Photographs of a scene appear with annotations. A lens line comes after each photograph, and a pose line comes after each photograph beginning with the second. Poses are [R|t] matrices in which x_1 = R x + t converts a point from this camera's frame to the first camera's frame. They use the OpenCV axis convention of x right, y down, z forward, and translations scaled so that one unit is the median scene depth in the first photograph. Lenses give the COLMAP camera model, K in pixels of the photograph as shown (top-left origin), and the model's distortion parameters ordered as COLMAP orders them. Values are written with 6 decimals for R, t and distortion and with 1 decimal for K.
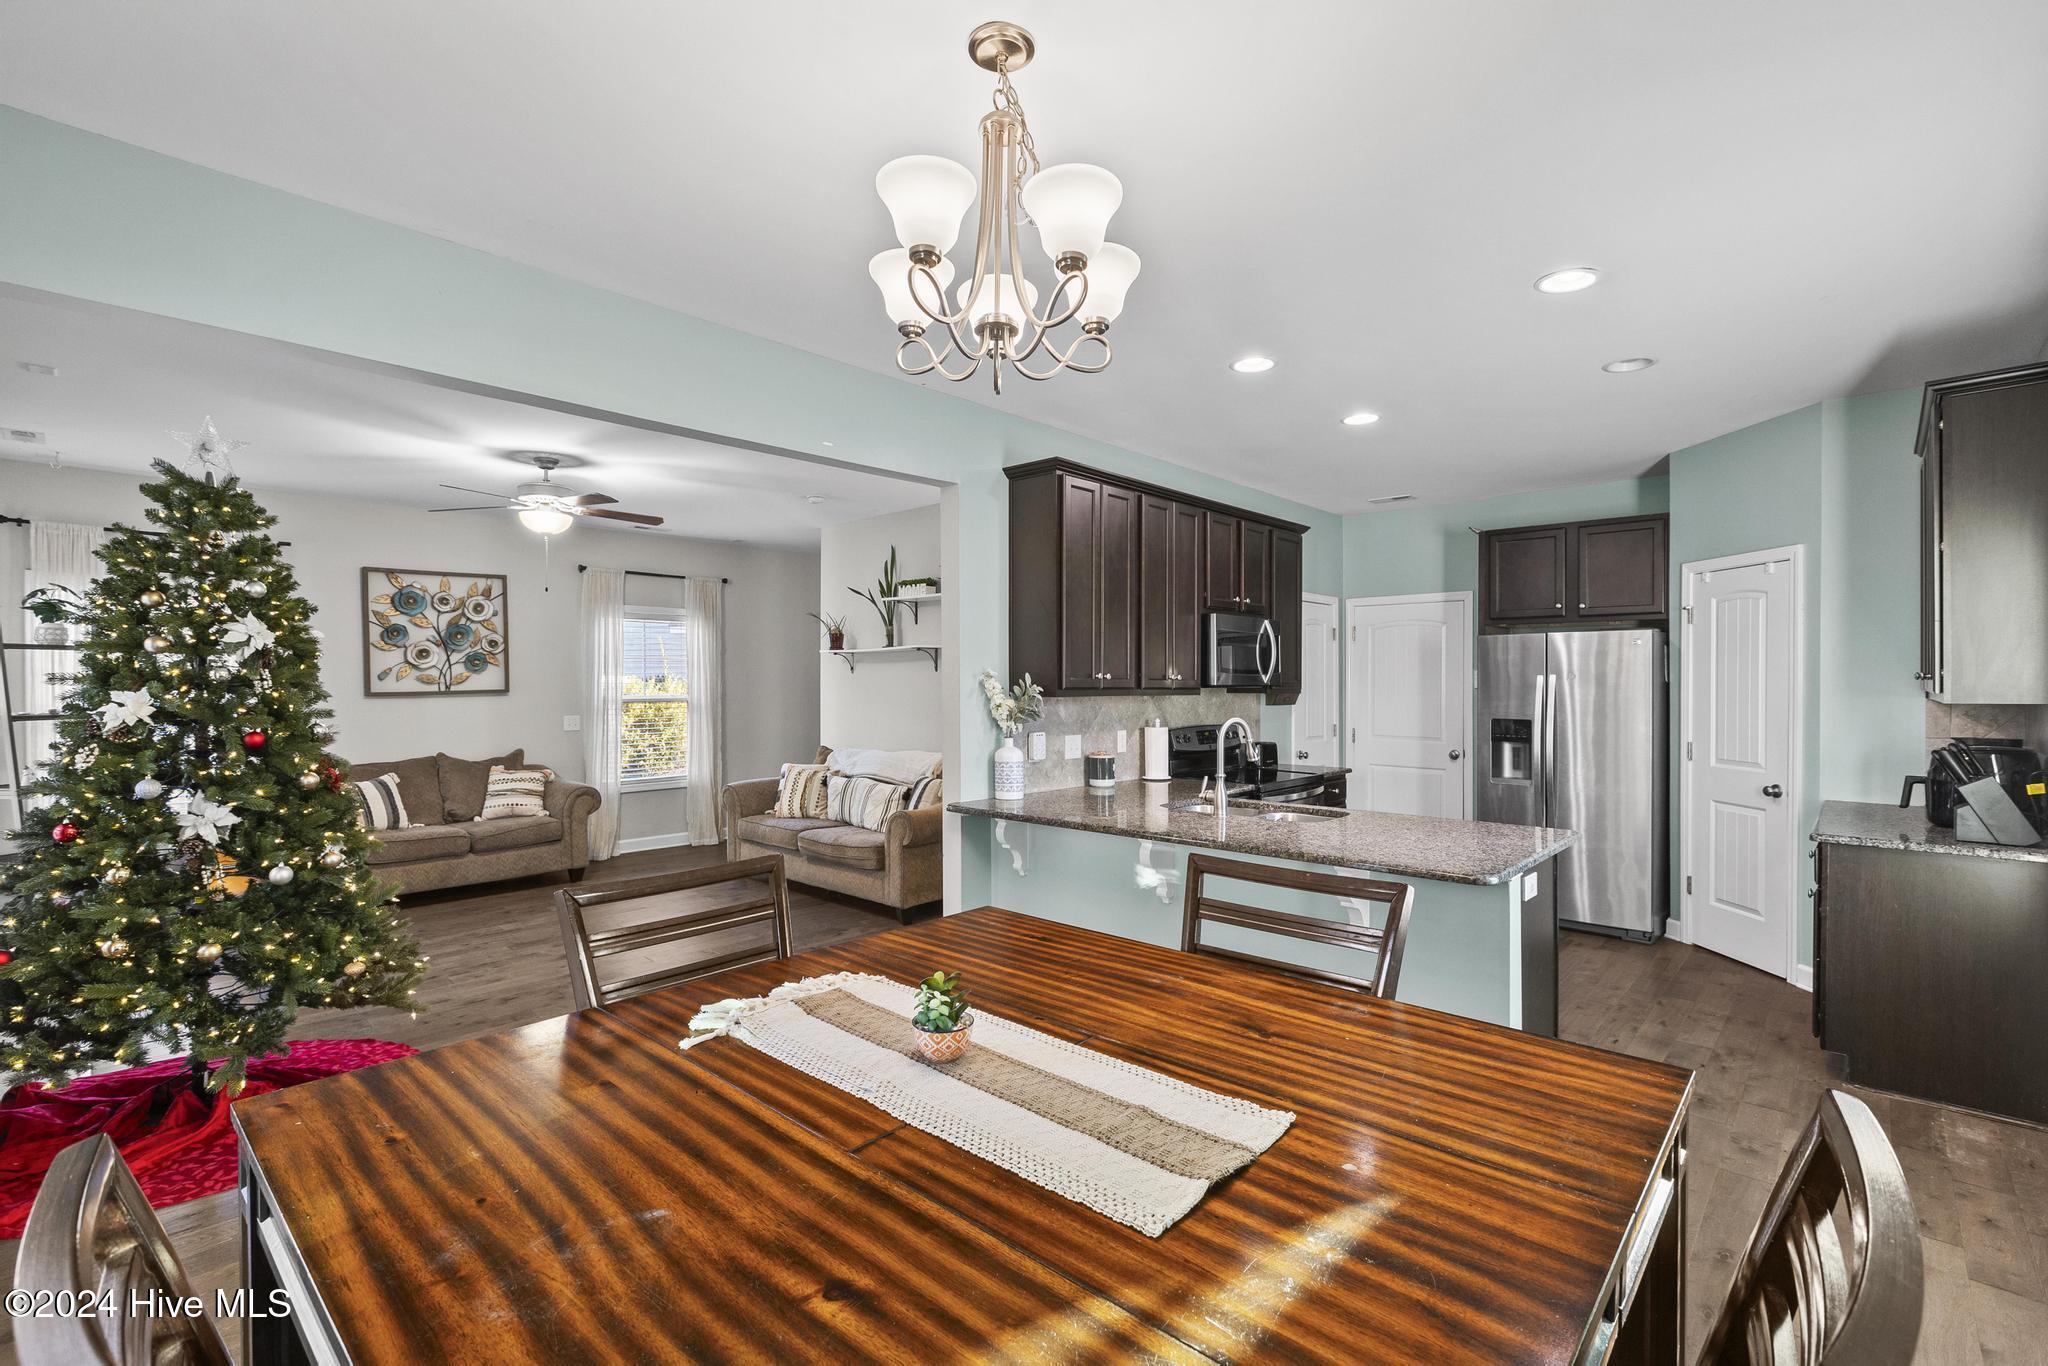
lens RADIAL K [[913.9, 0, 1015.8], [0, 913.9, 682.0], [0, 0, 1]] dist [0.003207, 0.000726]
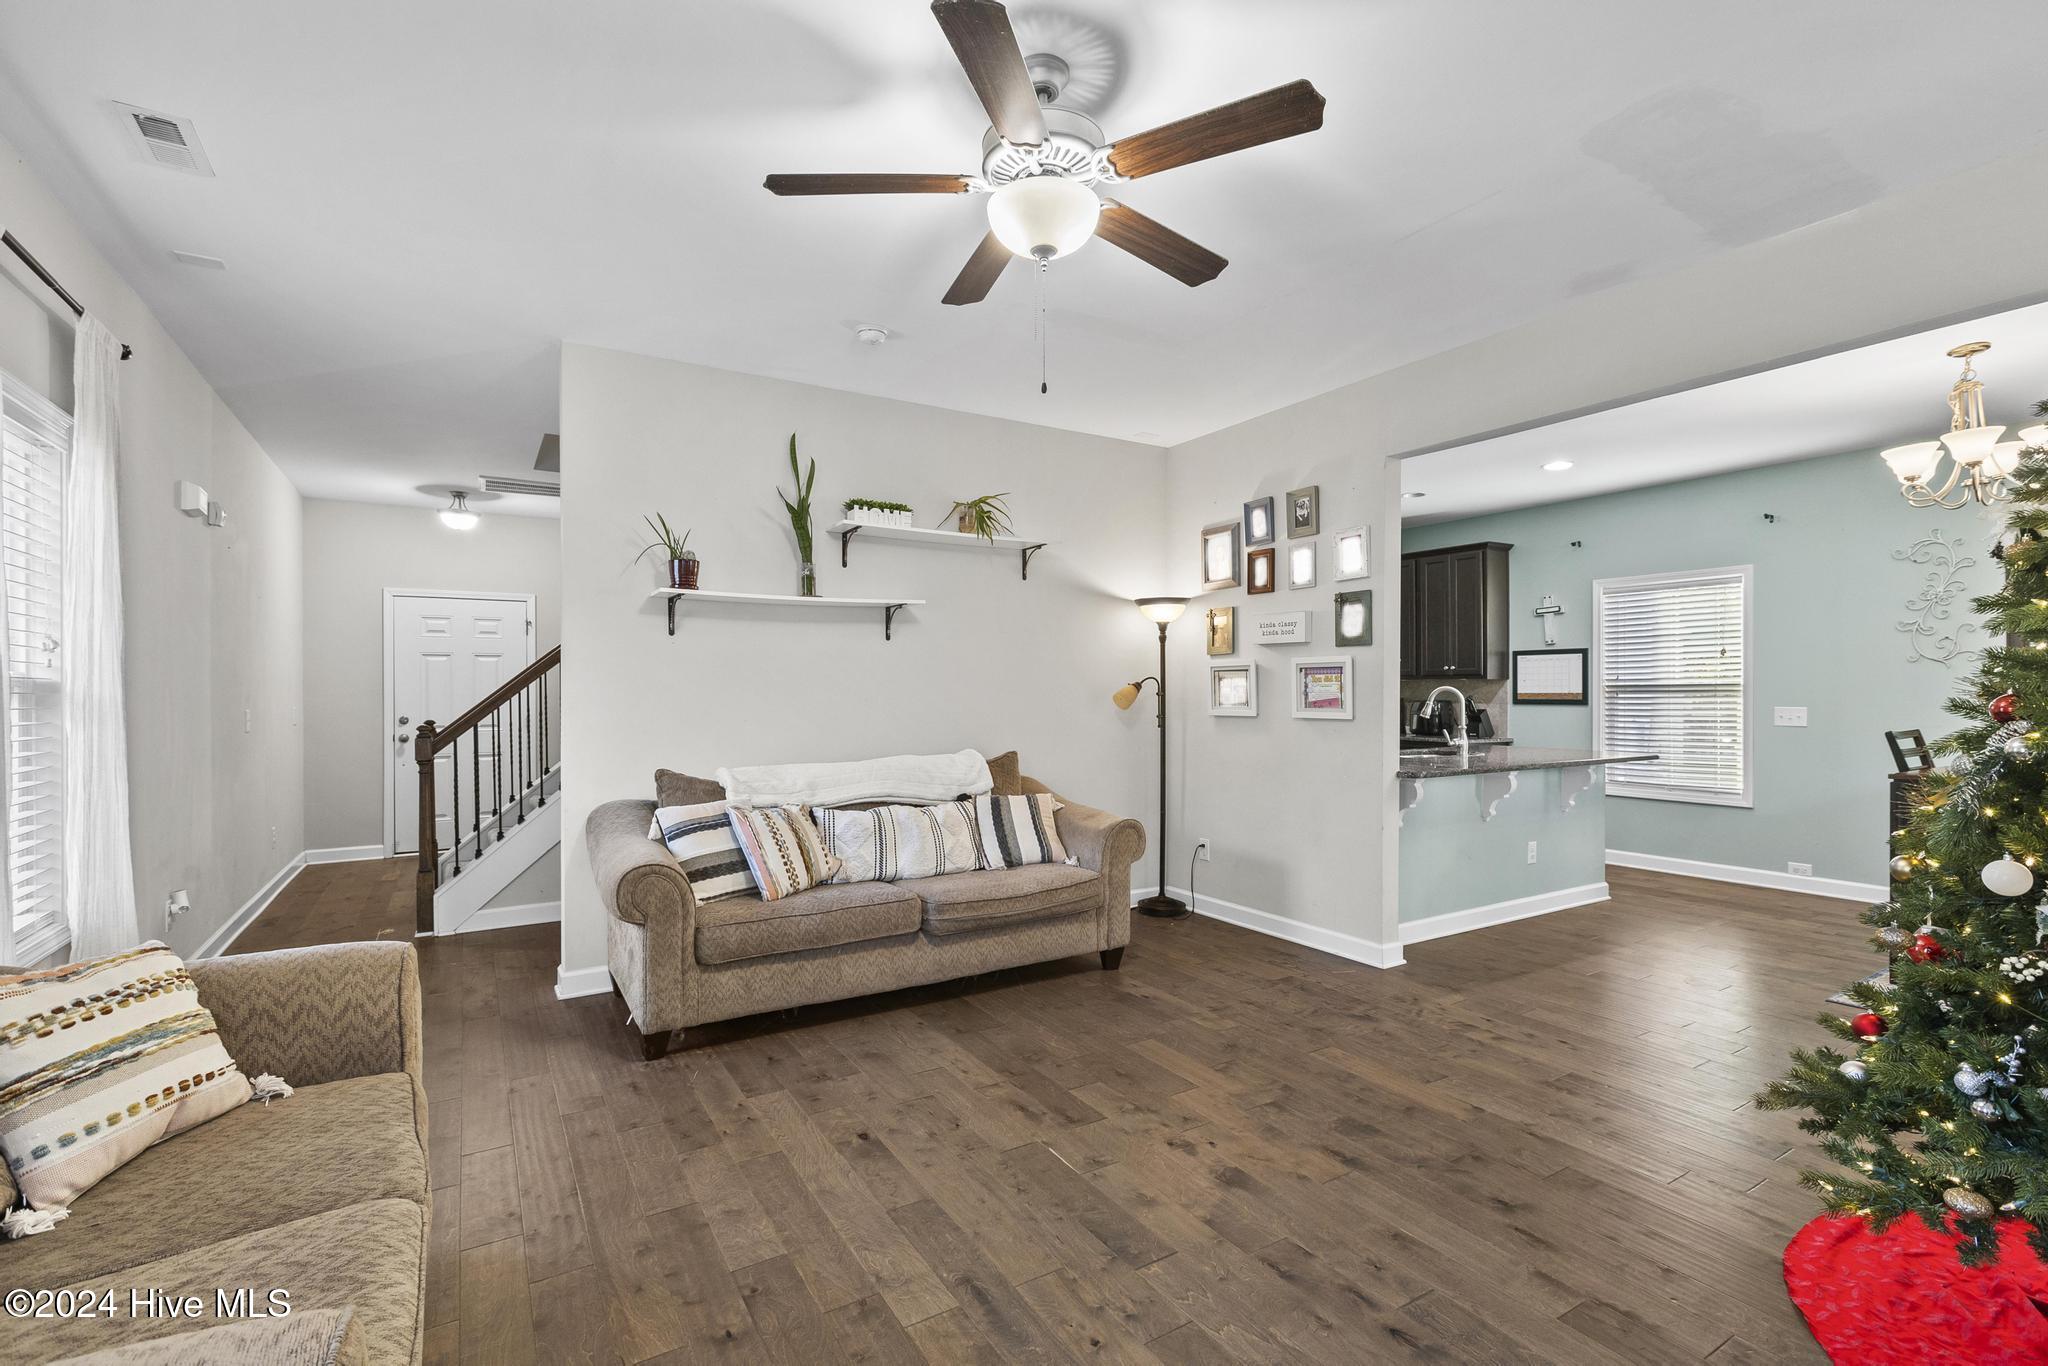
lens RADIAL K [[913.9, 0, 1018.3], [0, 913.9, 694.3], [0, 0, 1]] dist [0.003207, 0.000726]
pose [[0.267099, -0.001137, 0.963668, -0.931937], [-0.001364, 0.999998, 0.001558, 0.035875], [-0.963668, -0.001731, 0.267097, 0.928654]]
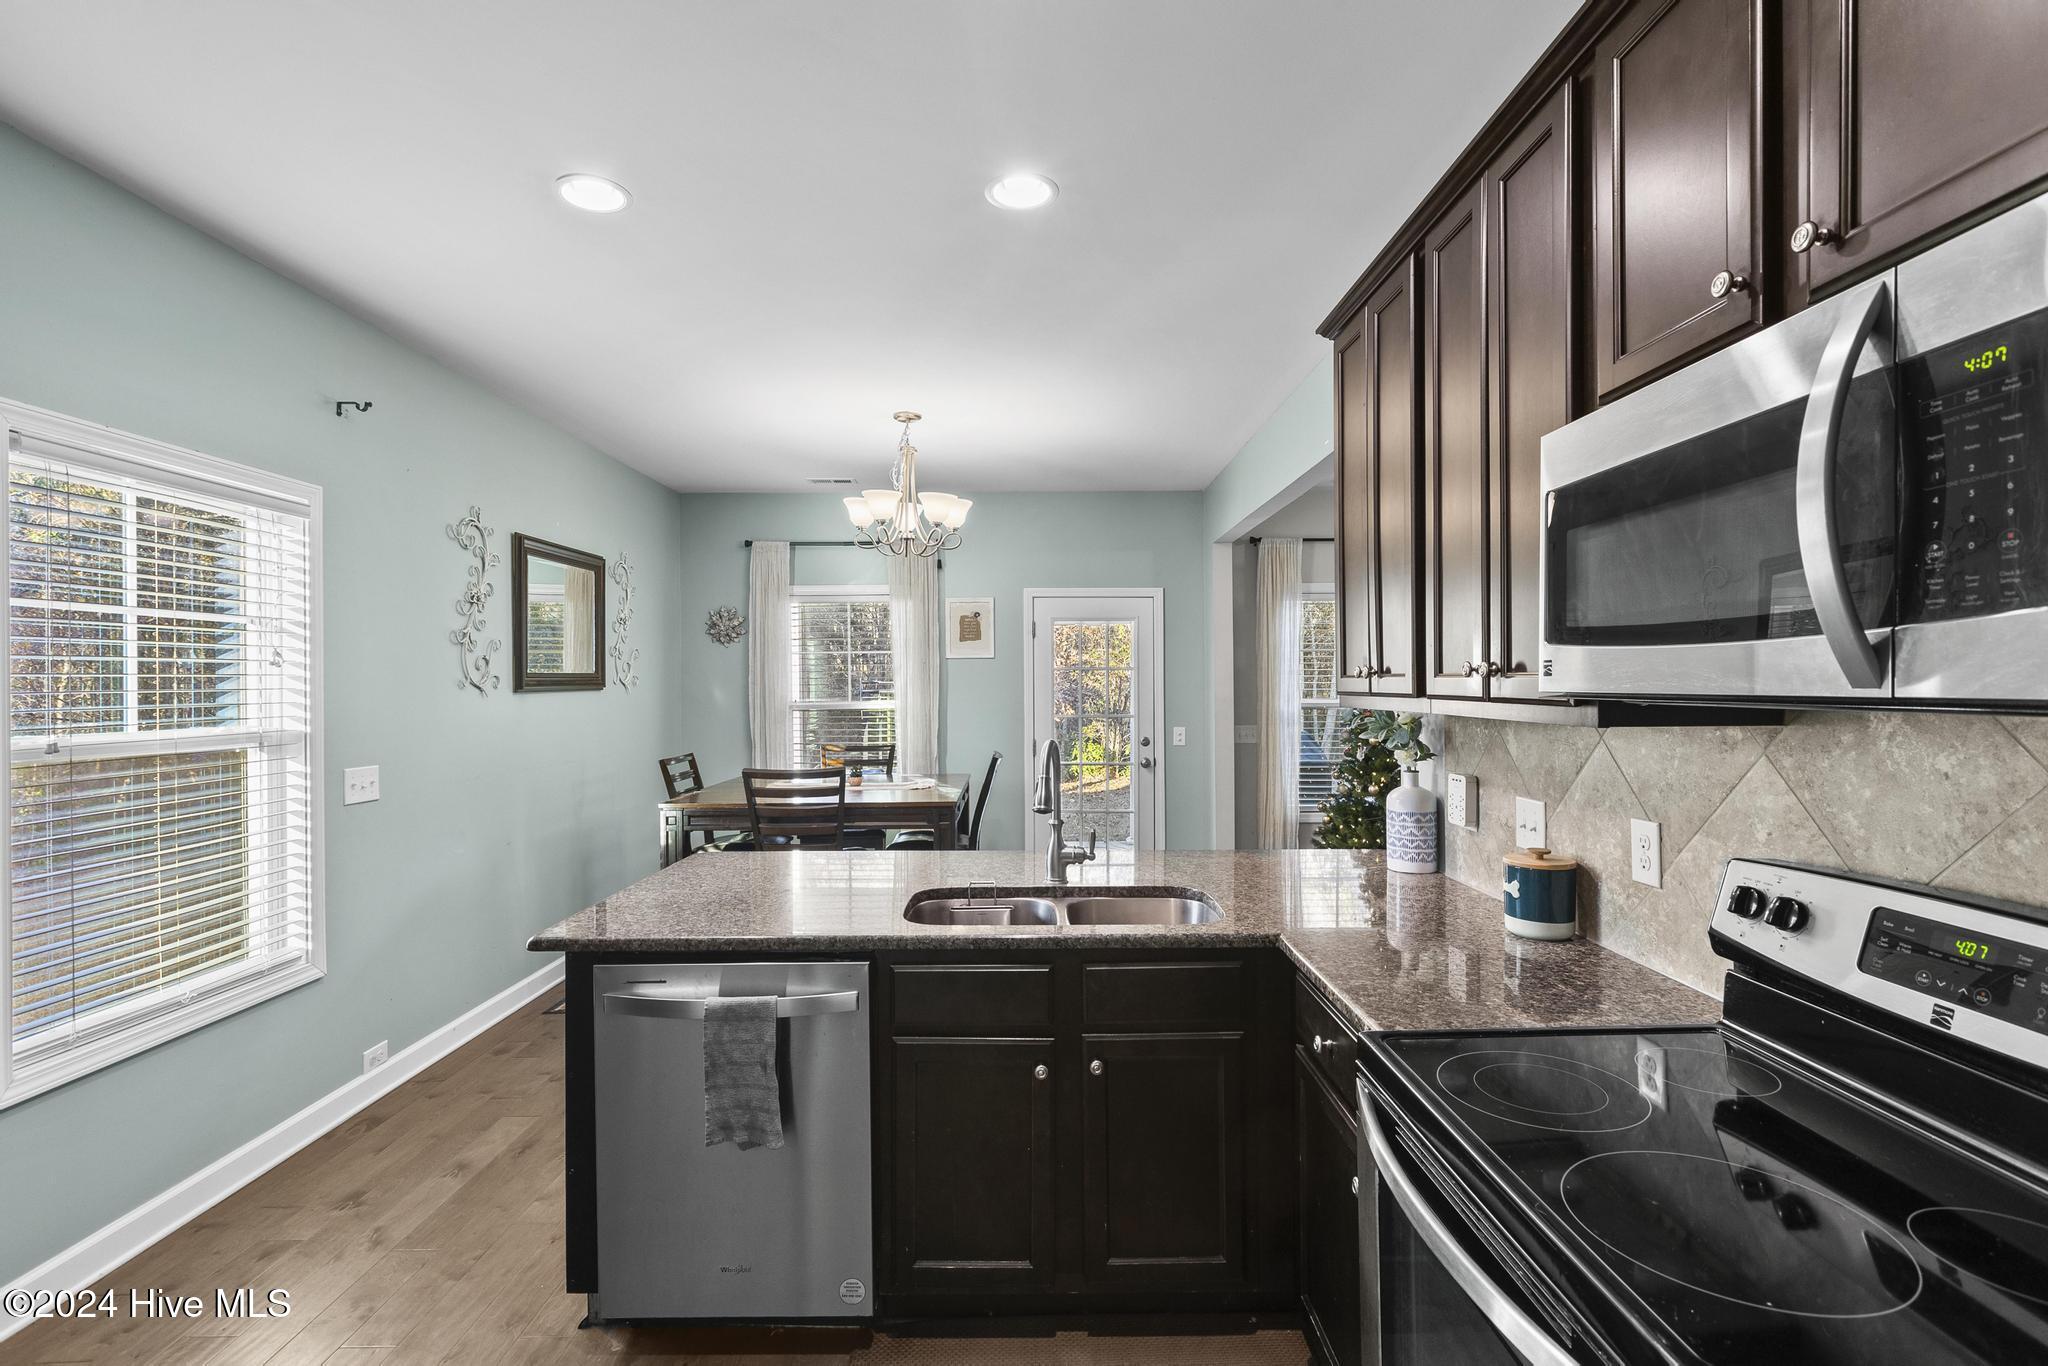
lens RADIAL K [[913.9, 0, 1029.2], [0, 913.9, 683.2], [0, 0, 1]] dist [0.003207, 0.000726]
pose [[-0.718770, 0.004297, -0.695235, 0.517449], [0.006666, 0.999978, -0.000710, -0.000420], [0.695216, -0.005145, -0.718782, 1.064305]]
